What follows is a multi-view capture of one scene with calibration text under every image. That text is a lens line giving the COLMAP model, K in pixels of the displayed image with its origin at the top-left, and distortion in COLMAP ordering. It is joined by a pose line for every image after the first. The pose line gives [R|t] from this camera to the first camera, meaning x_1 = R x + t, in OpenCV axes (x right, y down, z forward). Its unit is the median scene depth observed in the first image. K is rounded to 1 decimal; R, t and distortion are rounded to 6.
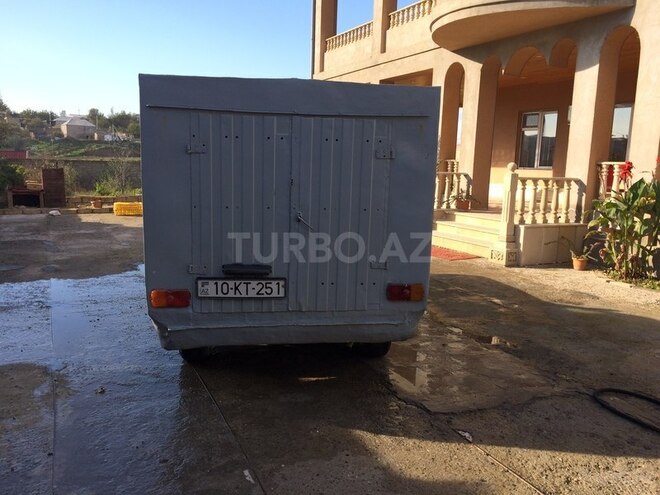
lens RADIAL K [[573.5, 0, 309.9], [0, 573.5, 250.7], [0, 0, 1]] dist [0.094612, -0.120825]
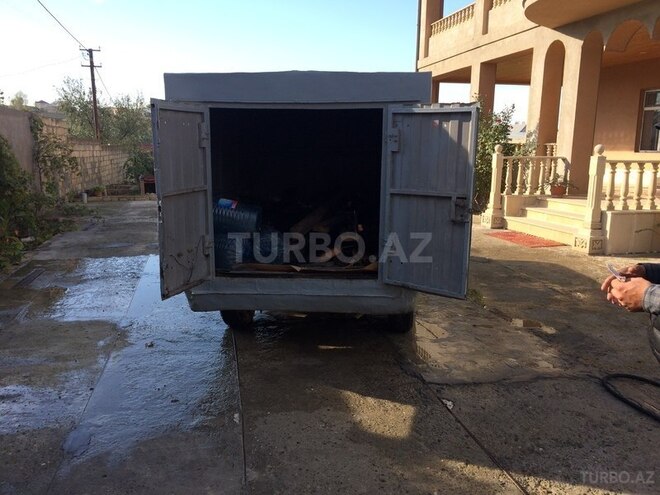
lens RADIAL K [[573.5, 0, 309.9], [0, 573.5, 250.7], [0, 0, 1]] dist [0.094612, -0.120825]
pose [[0.973438, 0.023492, -0.227743, 0.109339], [-0.019387, 0.999607, 0.020245, 0.010159], [0.228129, -0.015292, 0.973511, -0.032551]]
